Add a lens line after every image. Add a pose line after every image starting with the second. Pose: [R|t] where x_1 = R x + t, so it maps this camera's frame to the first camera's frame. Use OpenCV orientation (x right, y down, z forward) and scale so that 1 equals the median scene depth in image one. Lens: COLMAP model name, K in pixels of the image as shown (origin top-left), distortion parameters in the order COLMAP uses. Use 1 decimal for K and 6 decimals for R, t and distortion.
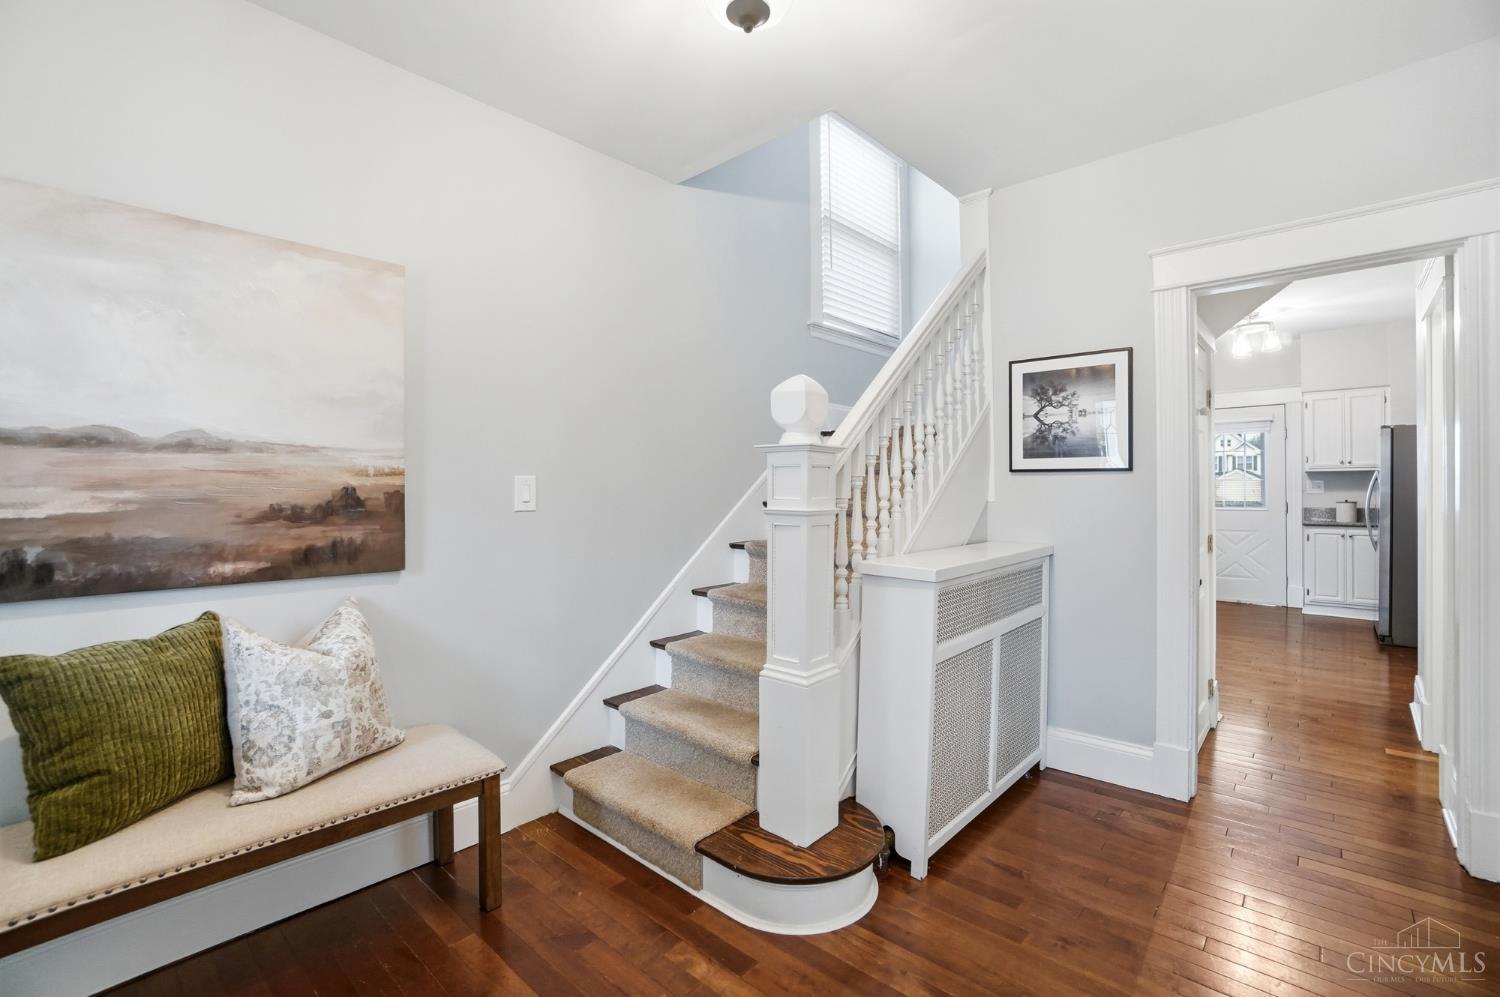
lens RADIAL K [[658.8, 0, 738.0], [0, 658.8, 494.0], [0, 0, 1]] dist [-0.053818, 0.020528]
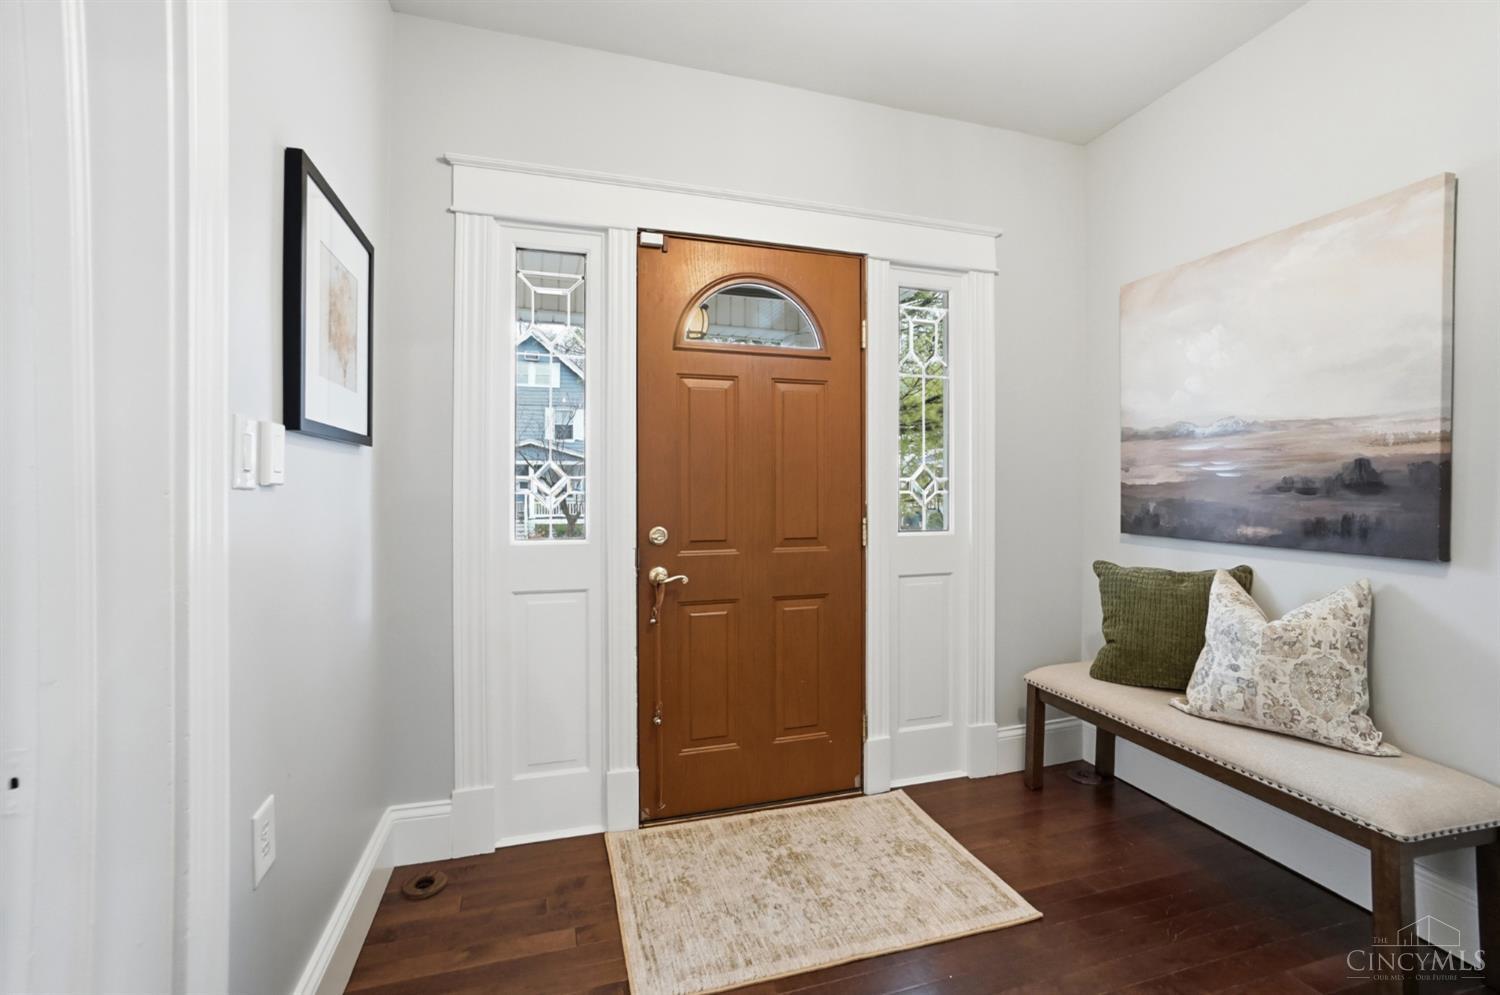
lens RADIAL K [[652.5, 0, 747.9], [0, 652.5, 485.8], [0, 0, 1]] dist [-0.056110, 0.026971]
pose [[-0.495956, 0.008968, -0.868302, 0.634622], [0.000428, 0.999949, 0.010084, 0.019148], [0.868348, 0.004629, -0.495934, 0.727506]]
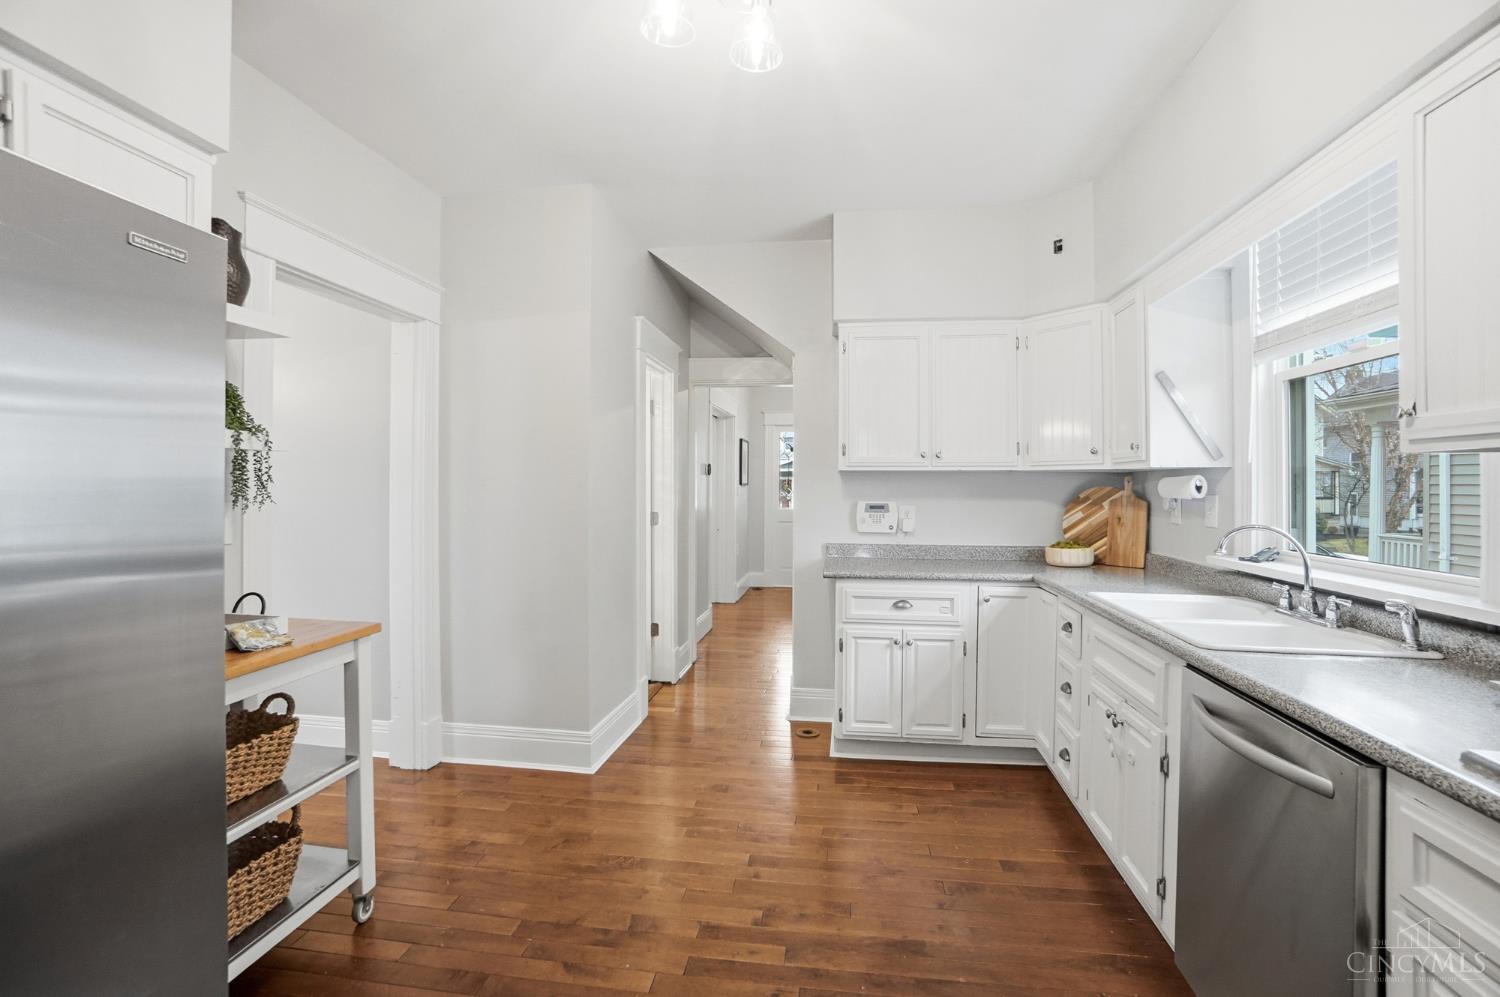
lens RADIAL K [[665.6, 0, 757.5], [0, 665.6, 481.2], [0, 0, 1]] dist [-0.056084, 0.022506]
pose [[-0.814518, 0.001775, -0.580136, 2.637976], [0.000561, 0.999997, 0.002272, -0.067711], [0.580139, 0.001525, -0.814516, 3.458554]]
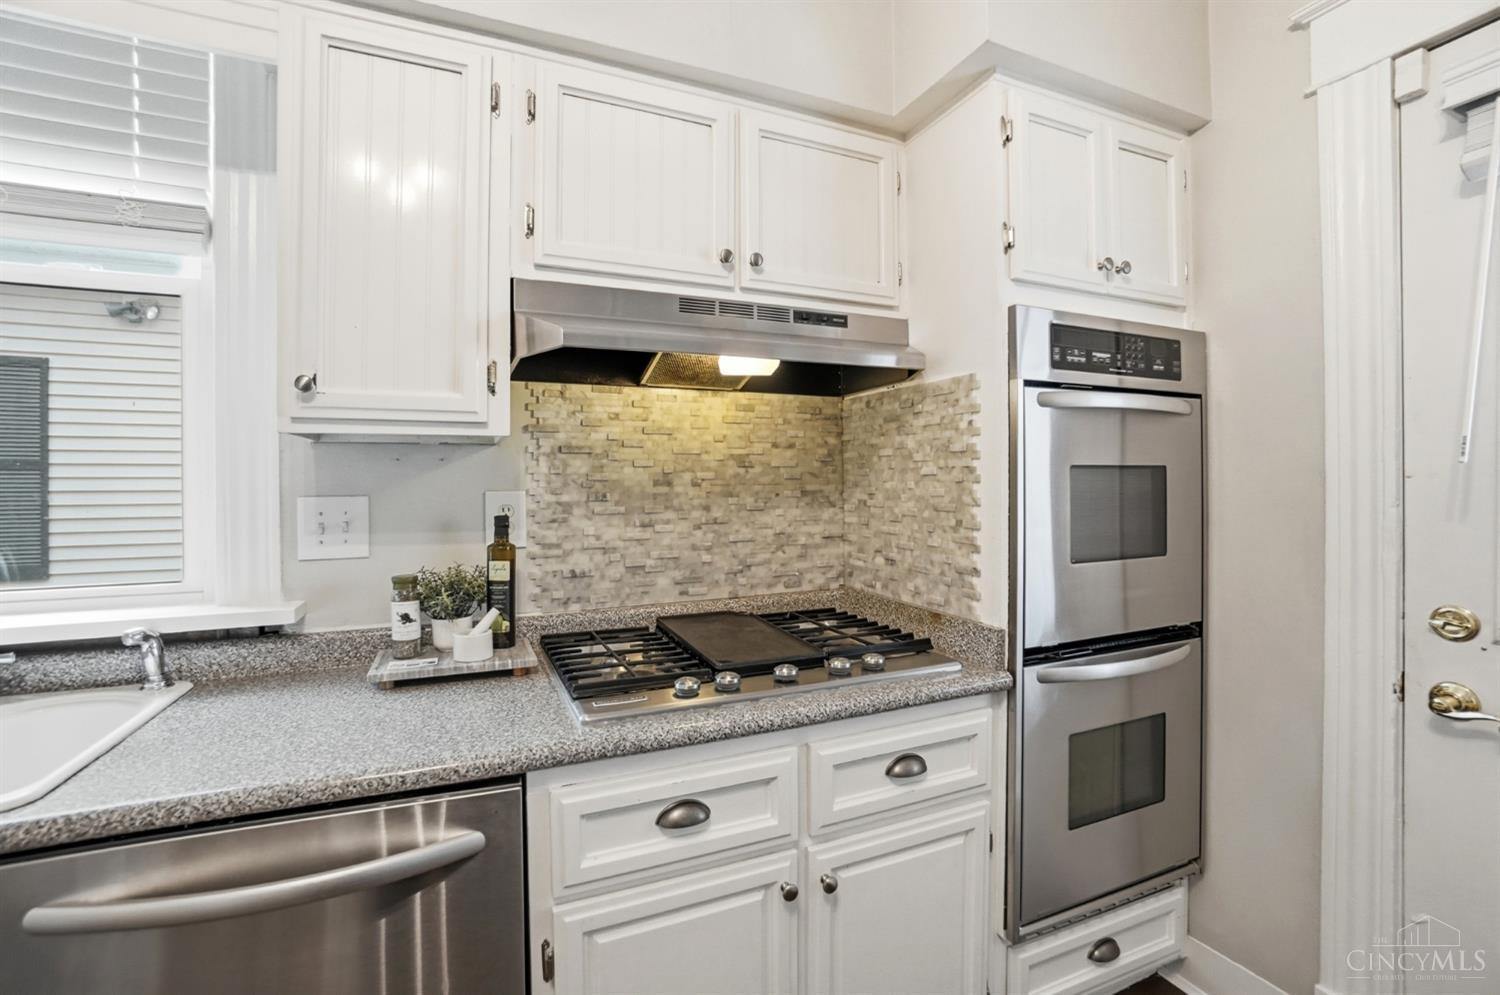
lens RADIAL K [[676.7, 0, 740.0], [0, 676.7, 478.7], [0, 0, 1]] dist [-0.067204, 0.022539]
pose [[0.918140, 0.003133, -0.396243, 2.231216], [-0.006441, 0.999955, -0.007019, -0.052847], [0.396203, 0.008997, 0.918119, 2.881354]]
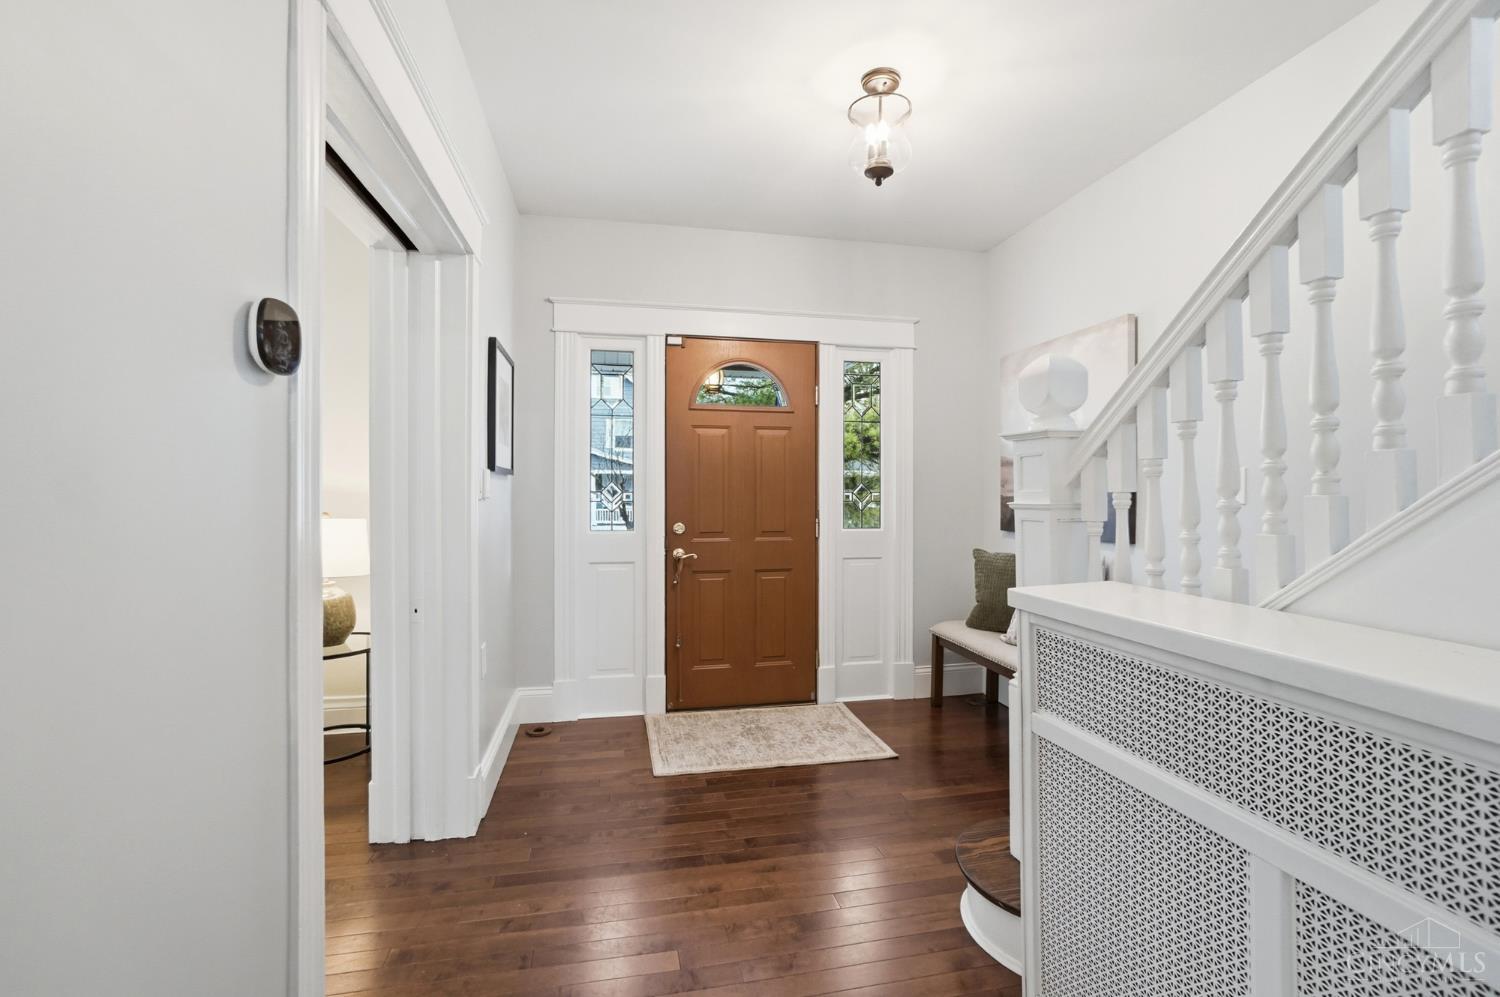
lens RADIAL K [[658.8, 0, 738.0], [0, 658.8, 494.0], [0, 0, 1]] dist [-0.053818, 0.020528]
pose [[-0.583383, 0.008643, -0.812151, 1.143735], [0.000461, 0.999947, 0.010311, 0.001799], [0.812197, 0.005641, -0.583356, 1.261023]]
